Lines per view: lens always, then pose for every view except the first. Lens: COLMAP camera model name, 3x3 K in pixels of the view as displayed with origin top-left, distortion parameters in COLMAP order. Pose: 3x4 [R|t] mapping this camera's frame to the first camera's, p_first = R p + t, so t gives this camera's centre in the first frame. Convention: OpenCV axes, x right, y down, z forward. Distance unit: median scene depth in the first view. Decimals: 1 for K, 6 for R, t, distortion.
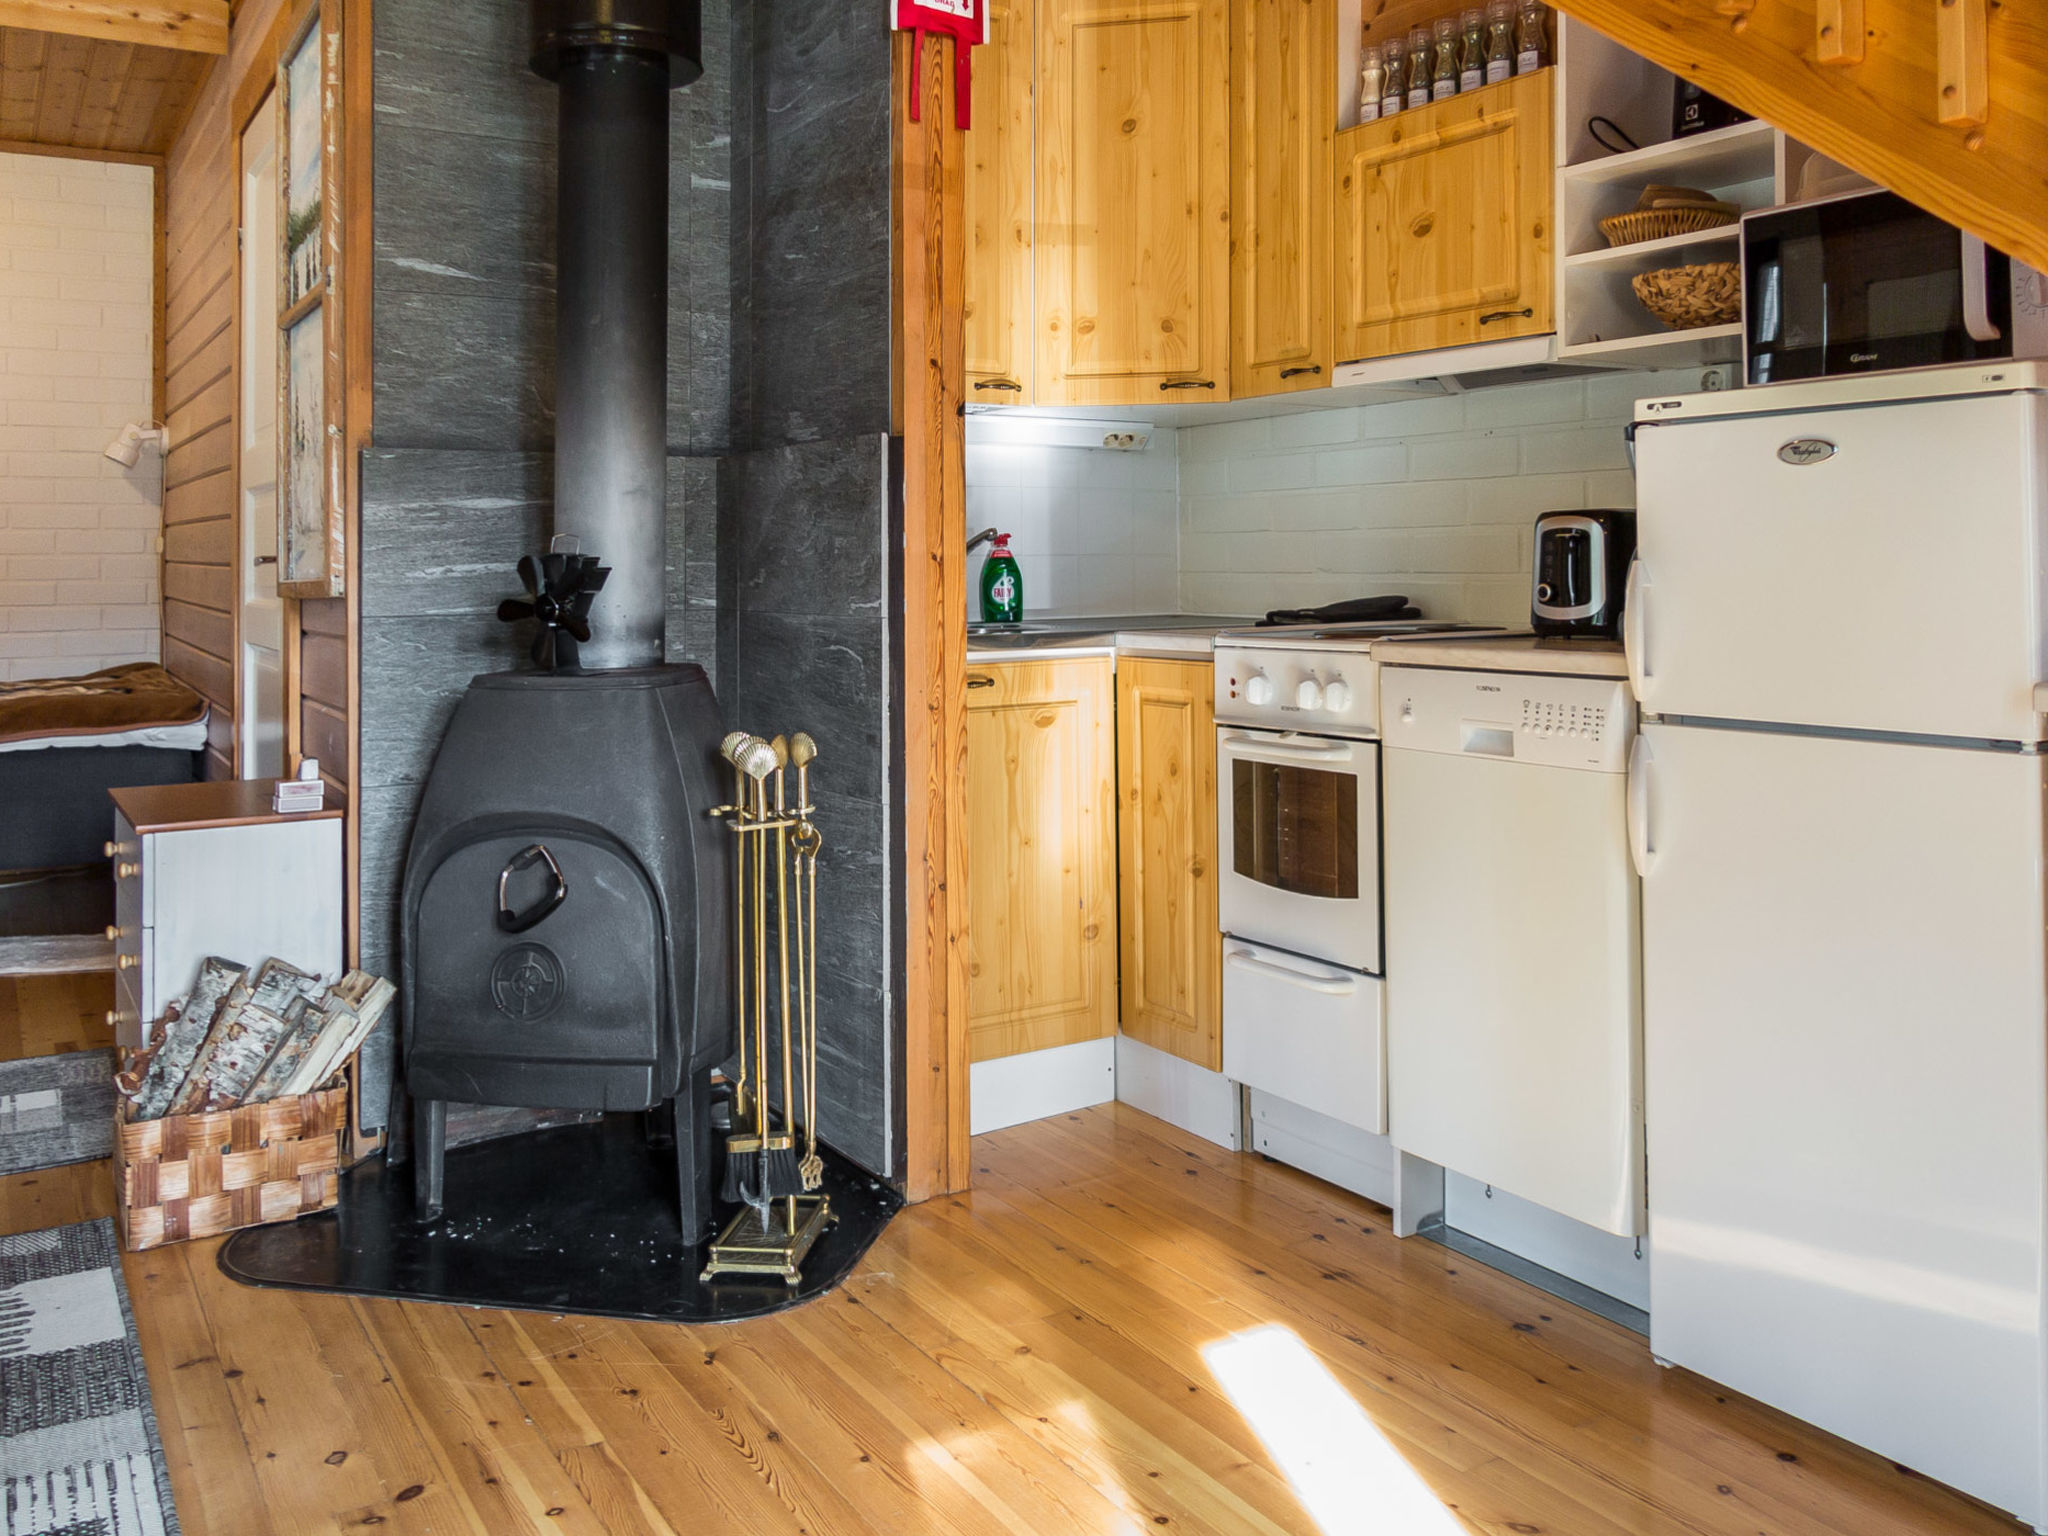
lens RADIAL K [[1665.3, 0, 1024.0], [0, 1665.3, 768.0], [0, 0, 1]] dist [-0.010873, -0.007354]
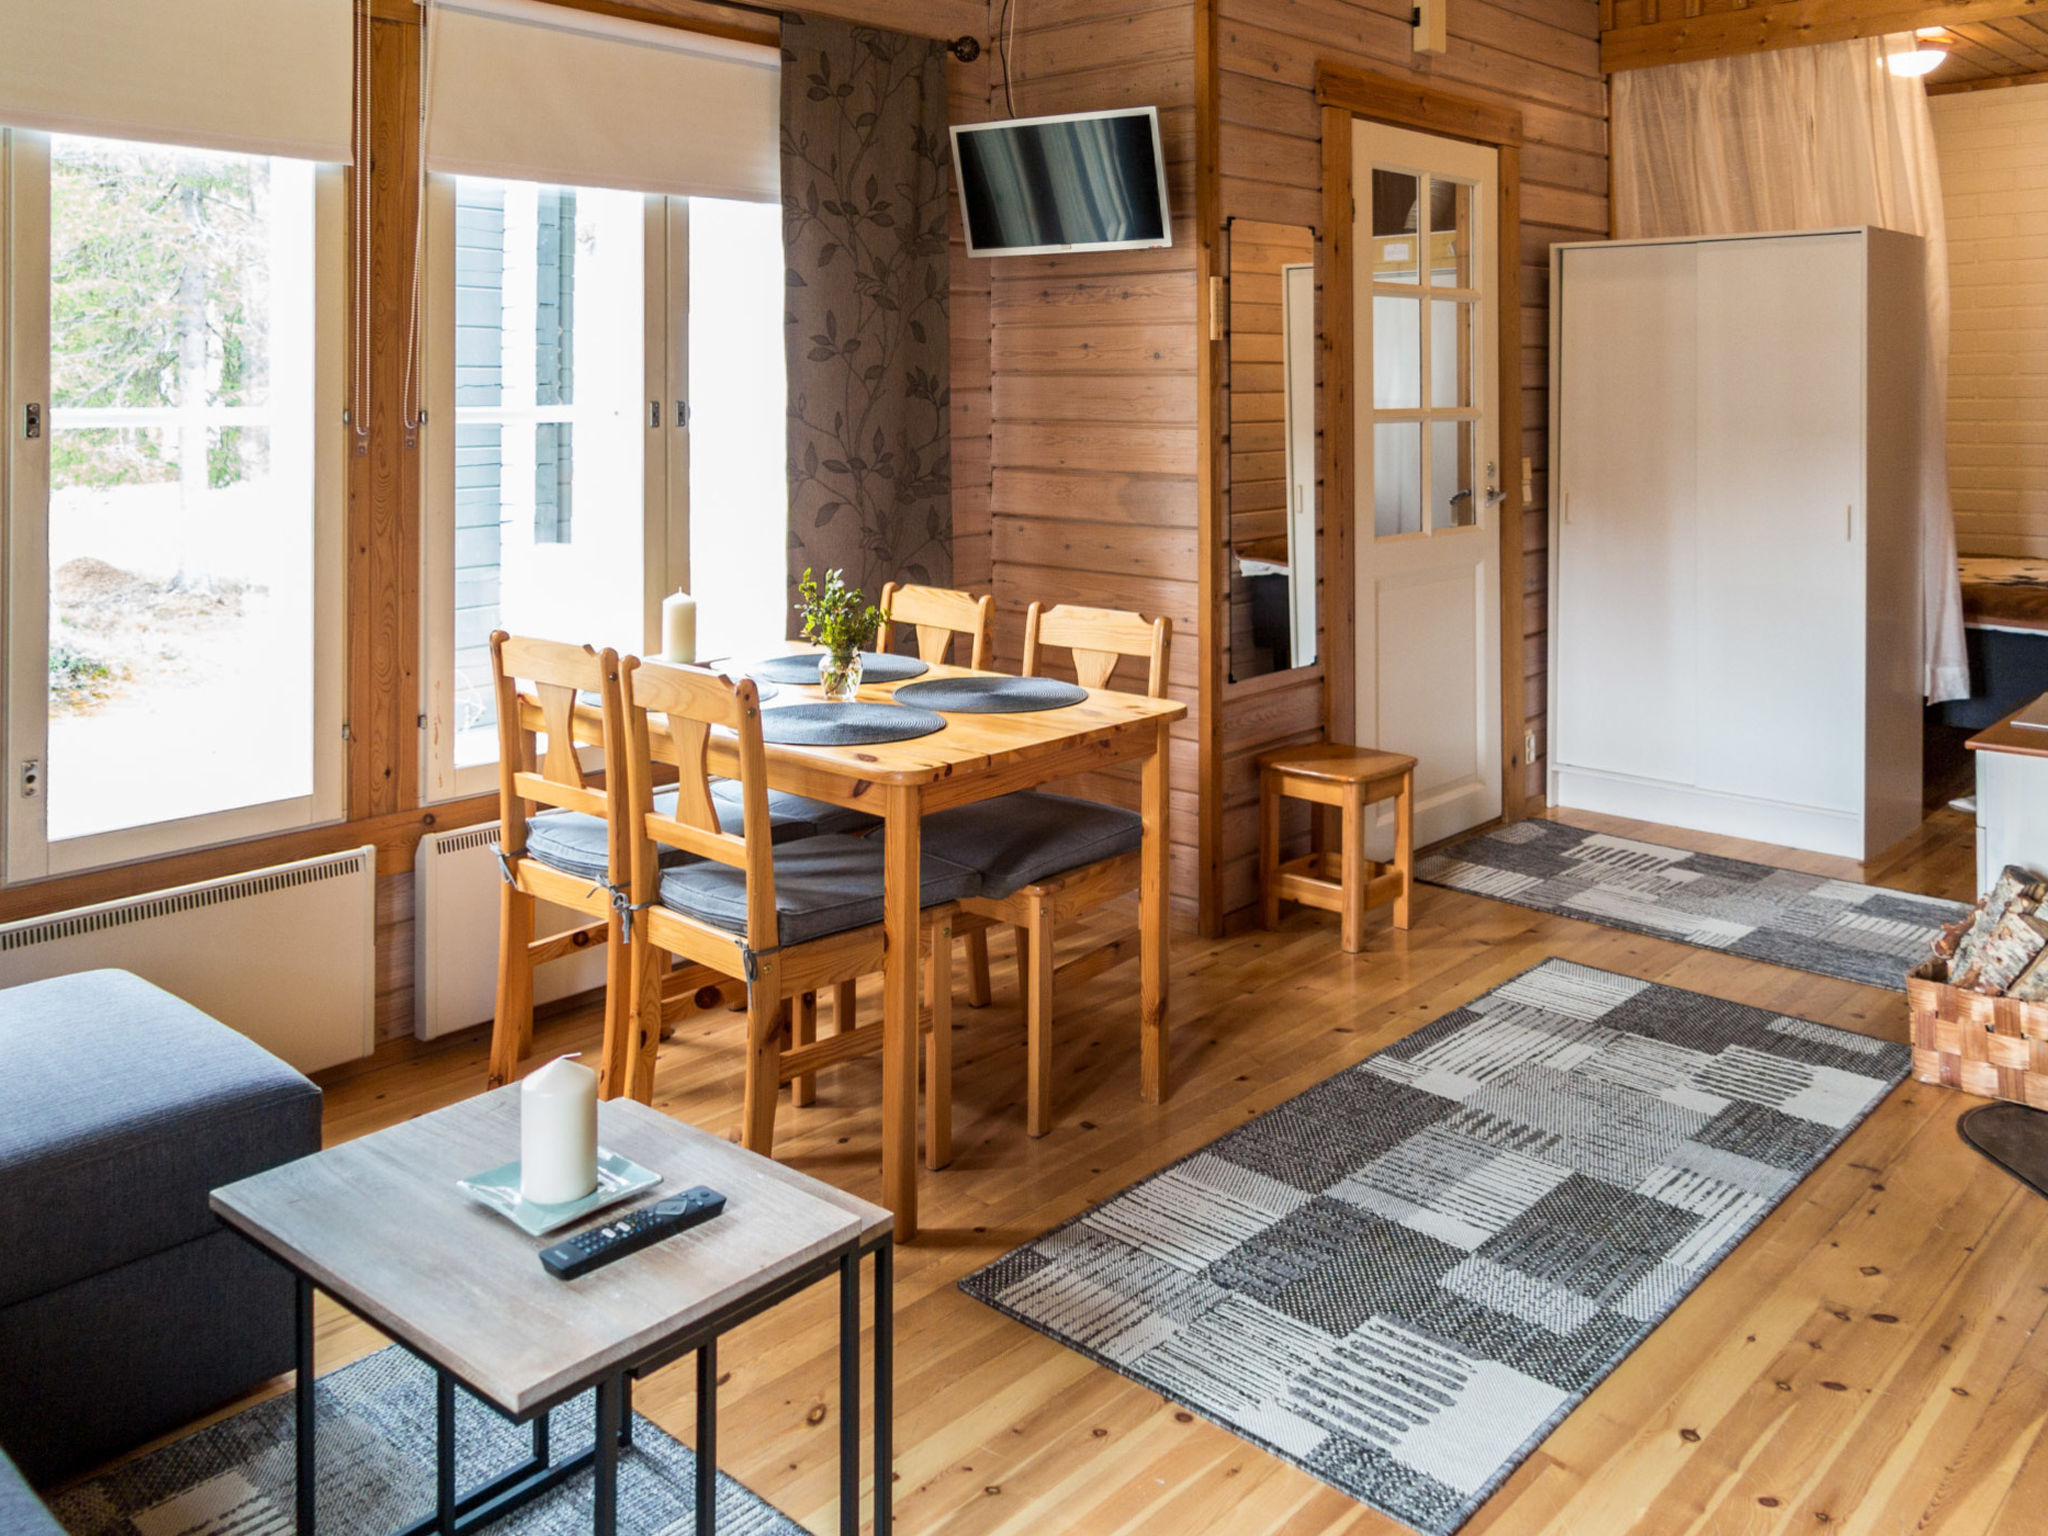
lens RADIAL K [[1665.3, 0, 1024.0], [0, 1665.3, 768.0], [0, 0, 1]] dist [-0.010873, -0.007354]
pose [[0.257280, 0.212267, -0.942735, 0.418141], [-0.110289, 0.975652, 0.189579, -0.098522], [0.960023, 0.055198, 0.274427, 0.013929]]
